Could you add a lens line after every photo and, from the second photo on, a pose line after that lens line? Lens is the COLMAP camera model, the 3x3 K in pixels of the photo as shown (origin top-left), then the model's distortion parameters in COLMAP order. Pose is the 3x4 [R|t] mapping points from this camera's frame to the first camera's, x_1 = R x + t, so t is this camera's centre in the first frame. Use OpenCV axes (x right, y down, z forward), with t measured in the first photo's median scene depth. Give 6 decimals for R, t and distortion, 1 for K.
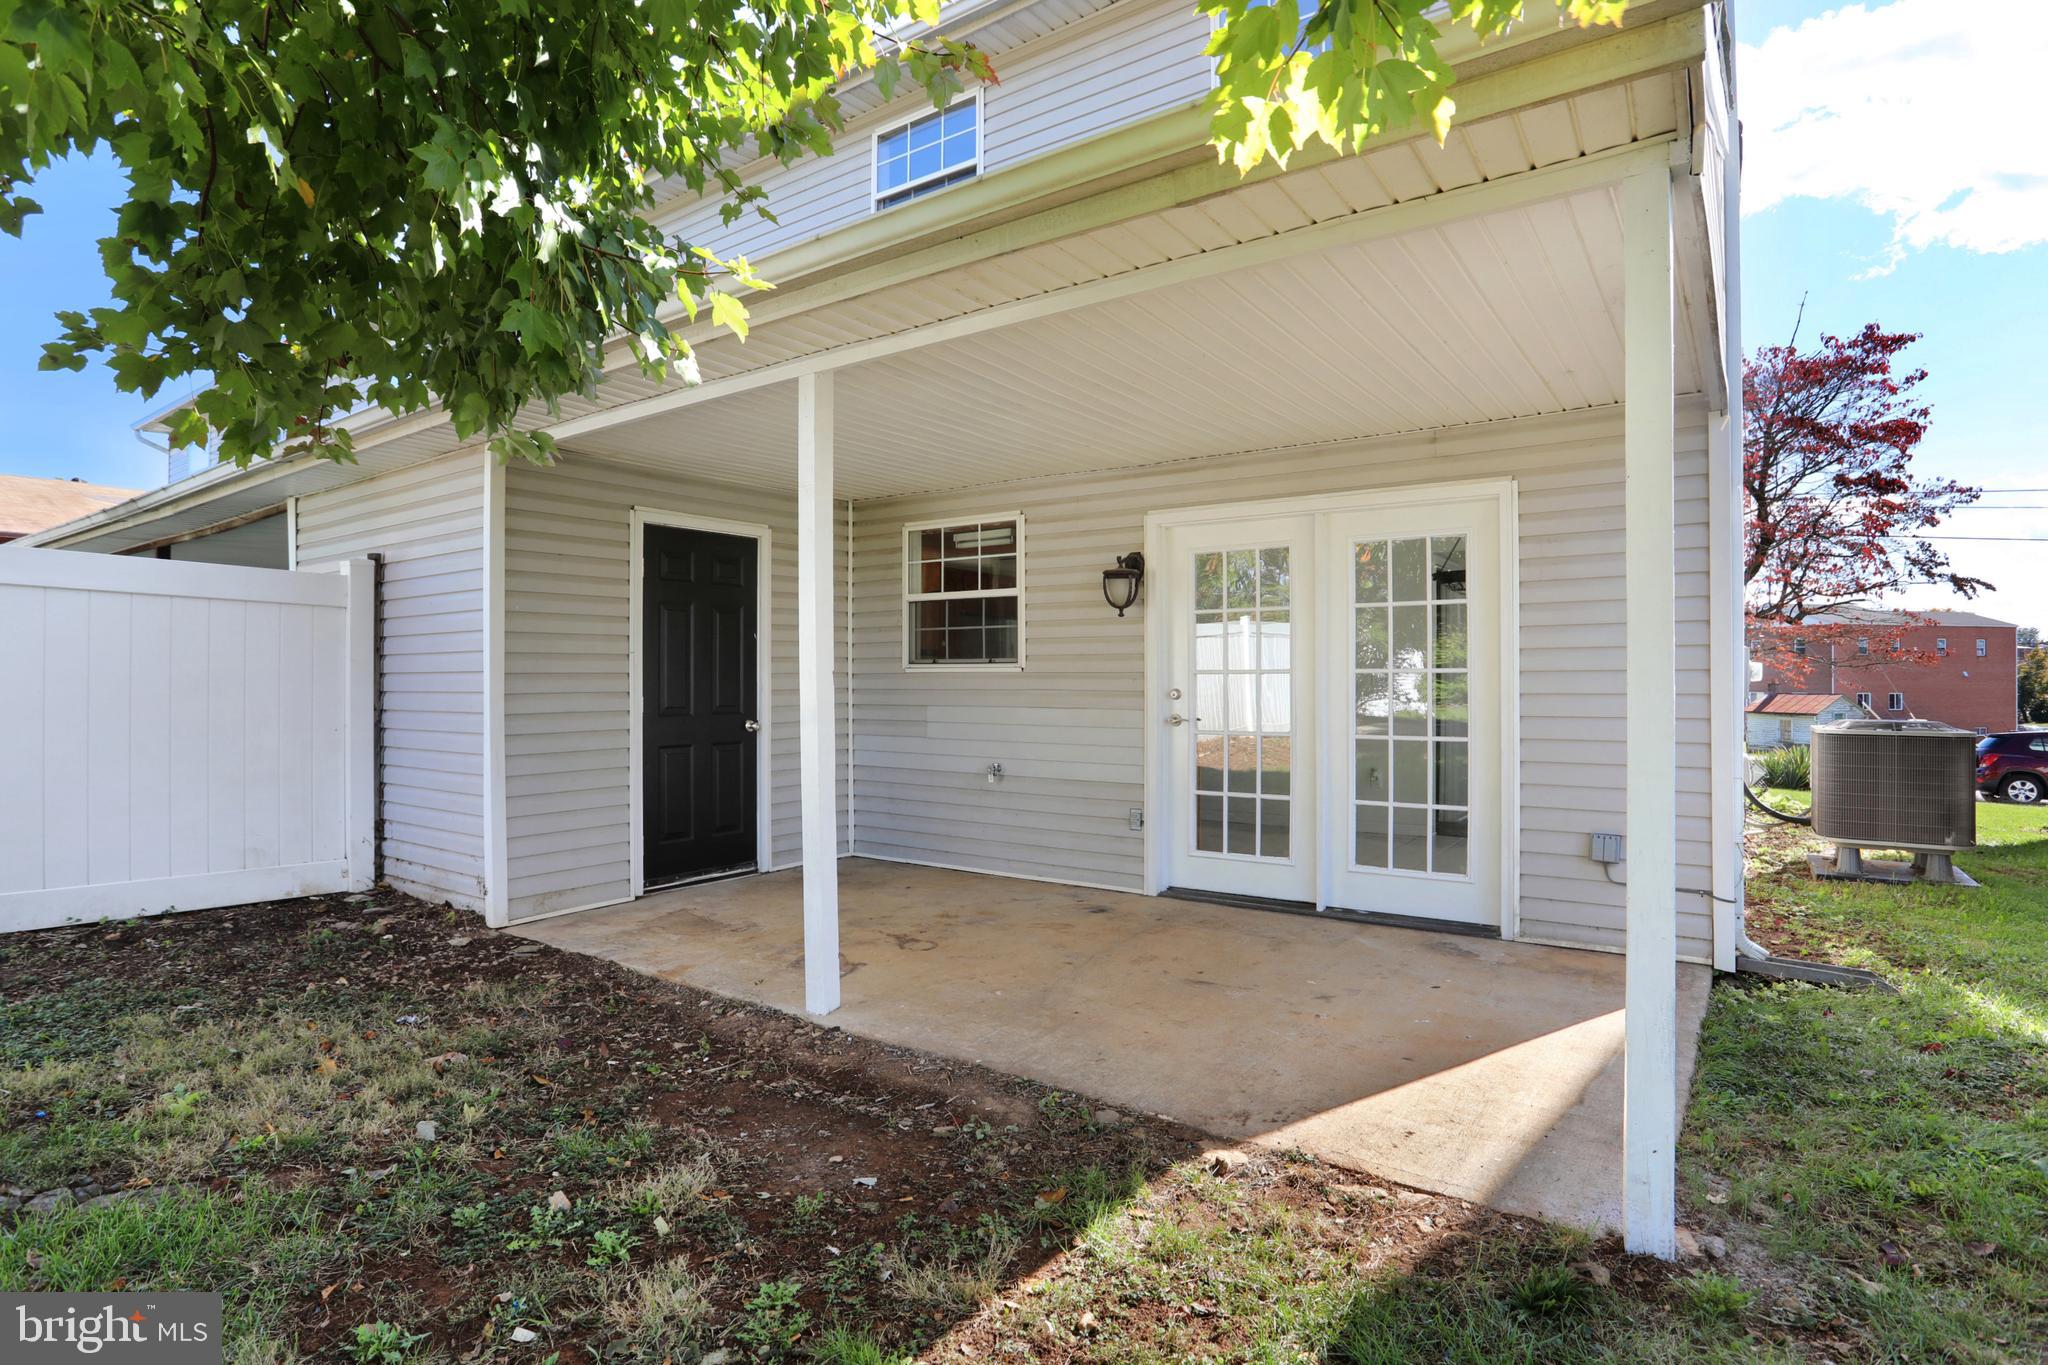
lens RADIAL K [[1038.2, 0, 1036.9], [0, 1038.2, 689.9], [0, 0, 1]] dist [-0.053882, 0.008152]
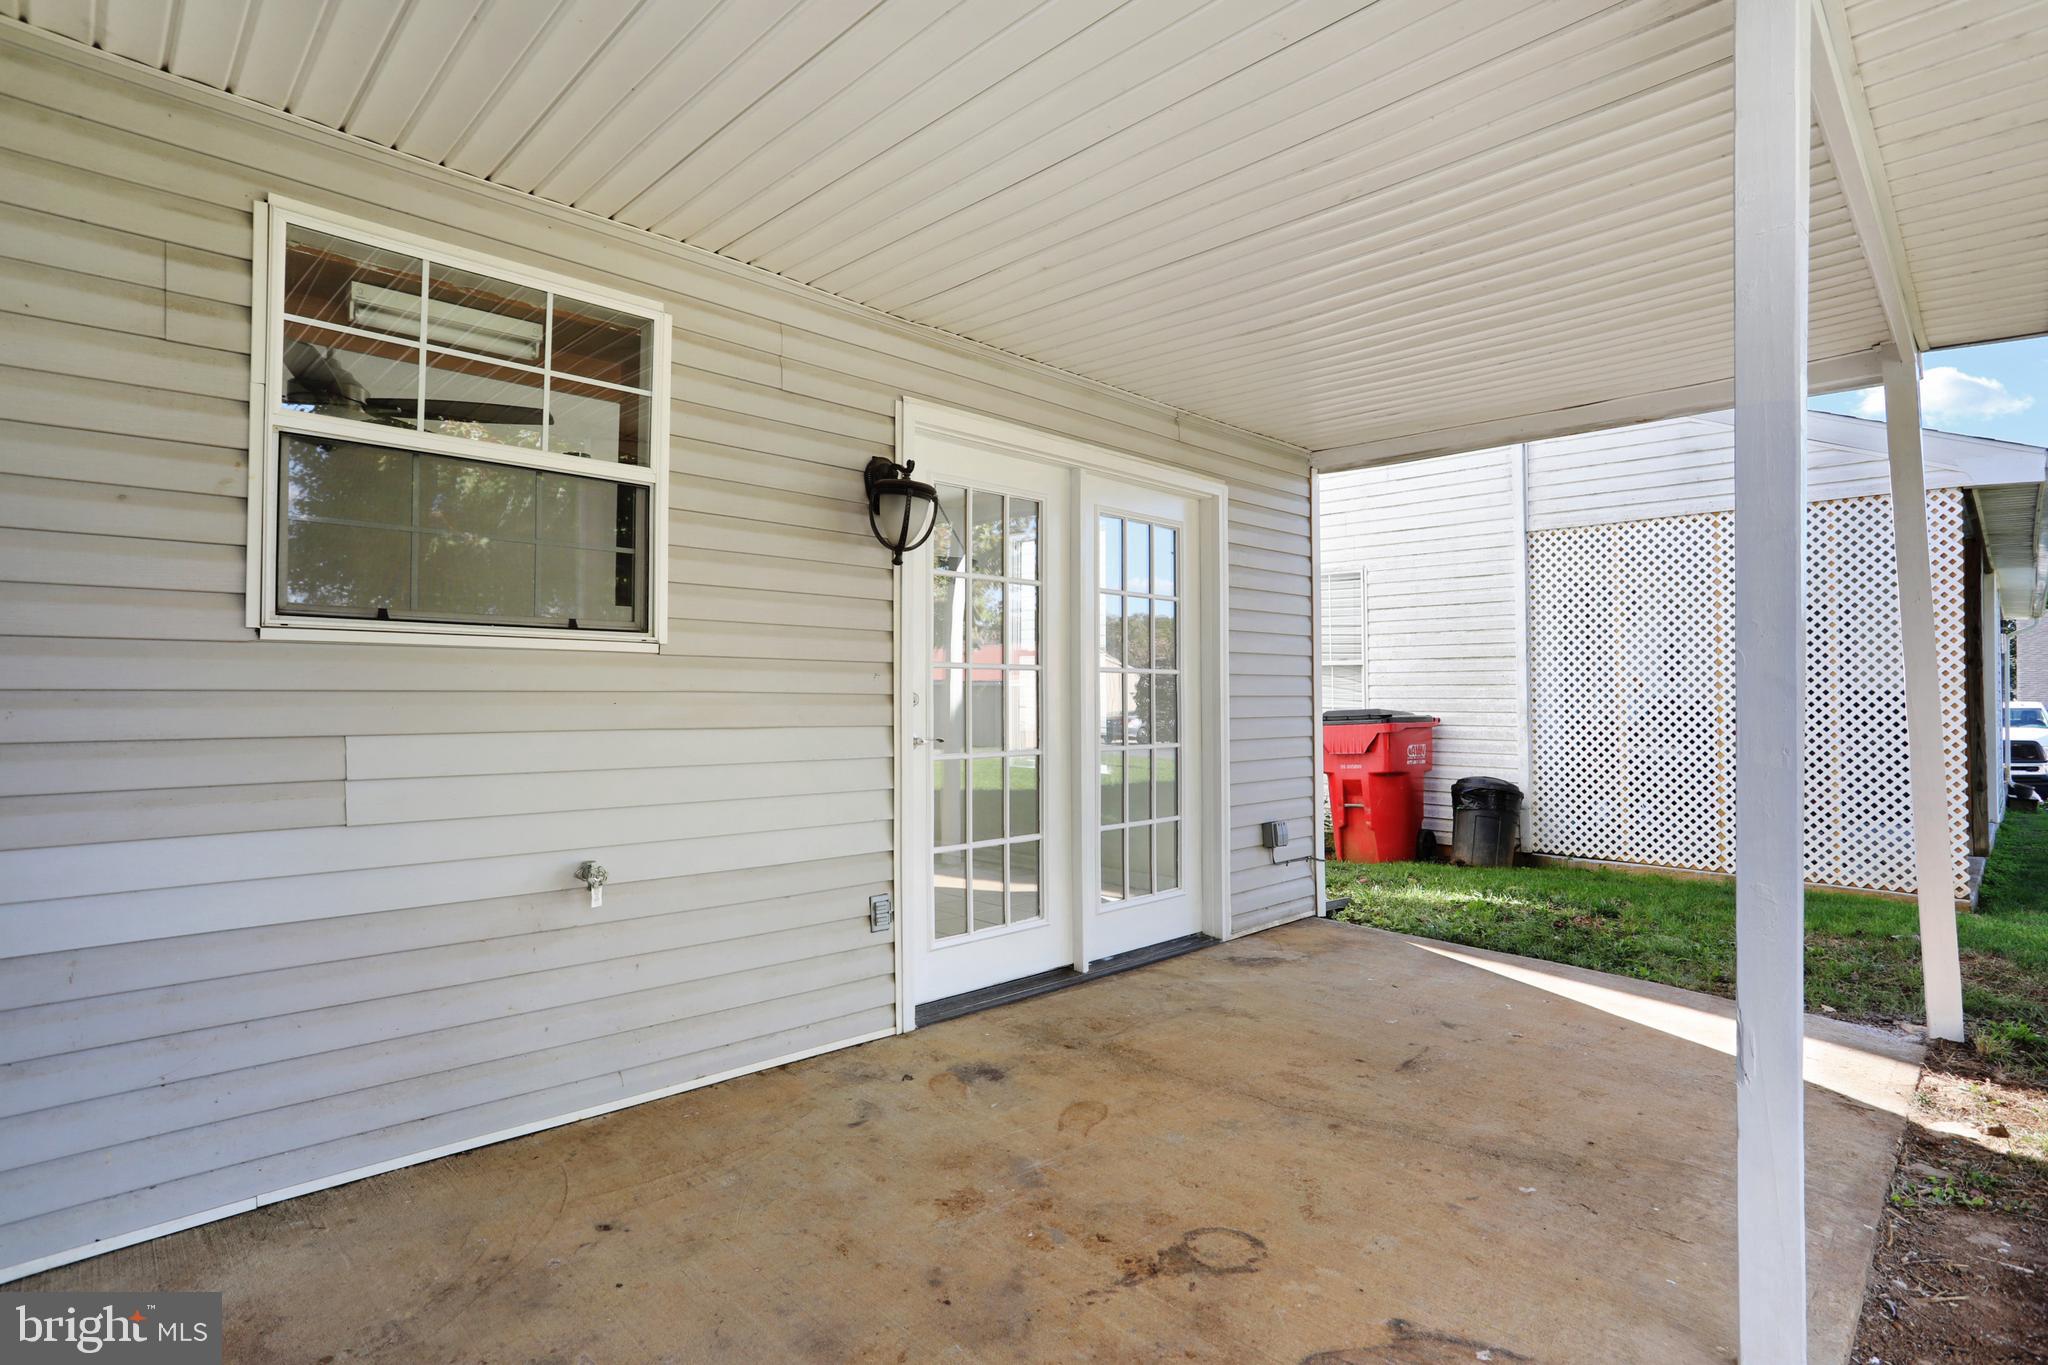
lens RADIAL K [[1038.2, 0, 971.0], [0, 1038.2, 688.3], [0, 0, 1]] dist [-0.053882, 0.008152]
pose [[0.207193, 0.016545, 0.978160, -0.557416], [0.012724, 0.999727, -0.019605, 0.013121], [-0.978217, 0.016508, 0.206926, 0.988537]]
